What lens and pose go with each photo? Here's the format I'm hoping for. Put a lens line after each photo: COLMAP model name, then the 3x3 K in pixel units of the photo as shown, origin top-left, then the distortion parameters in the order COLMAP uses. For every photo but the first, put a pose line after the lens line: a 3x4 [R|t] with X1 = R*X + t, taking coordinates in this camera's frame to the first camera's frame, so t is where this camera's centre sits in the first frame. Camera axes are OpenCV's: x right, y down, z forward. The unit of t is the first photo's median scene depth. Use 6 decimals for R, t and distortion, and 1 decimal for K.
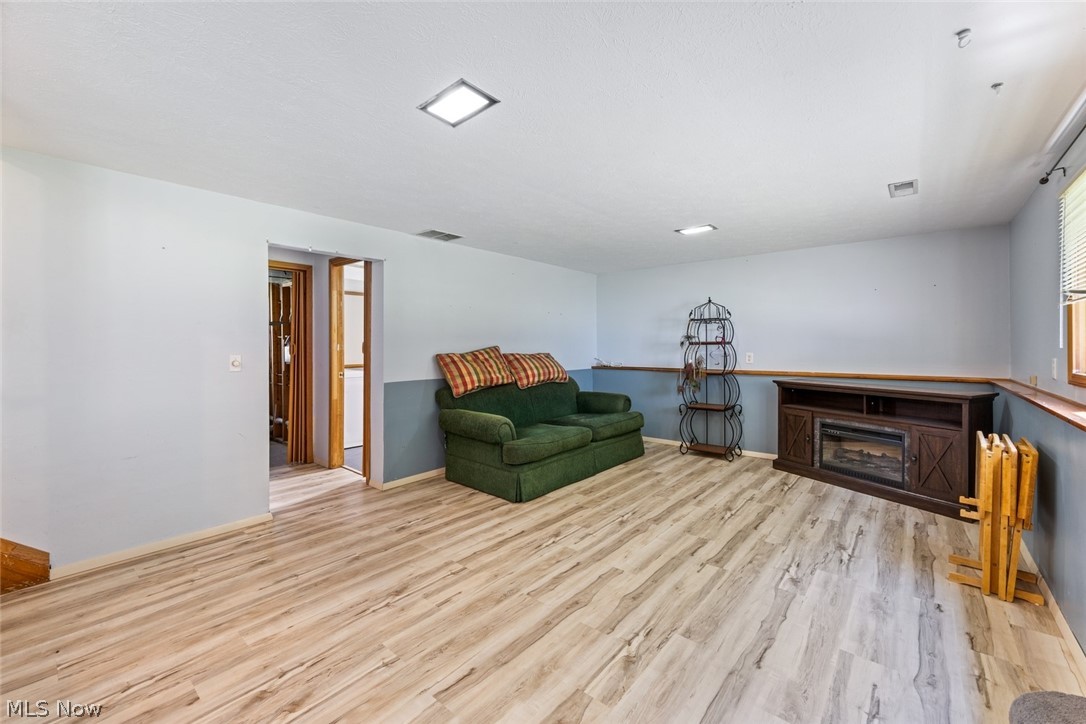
lens RADIAL K [[441.3, 0, 543.7], [0, 441.3, 352.6], [0, 0, 1]] dist [0.000148, 0.000496]
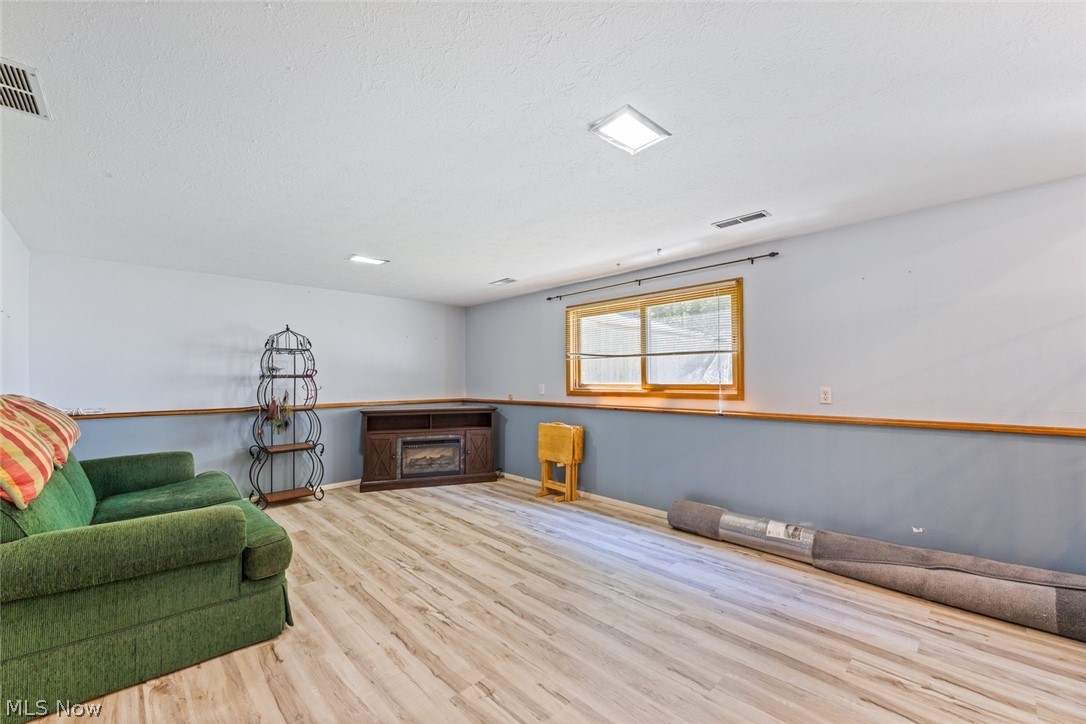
lens RADIAL K [[434.3, 0, 528.6], [0, 434.3, 378.8], [0, 0, 1]] dist [-0.000085, 0.000118]
pose [[0.121092, 0.002596, 0.992638, -0.655091], [0.017962, 0.999827, -0.004806, -0.005082], [-0.992479, 0.018411, 0.121024, 0.614558]]
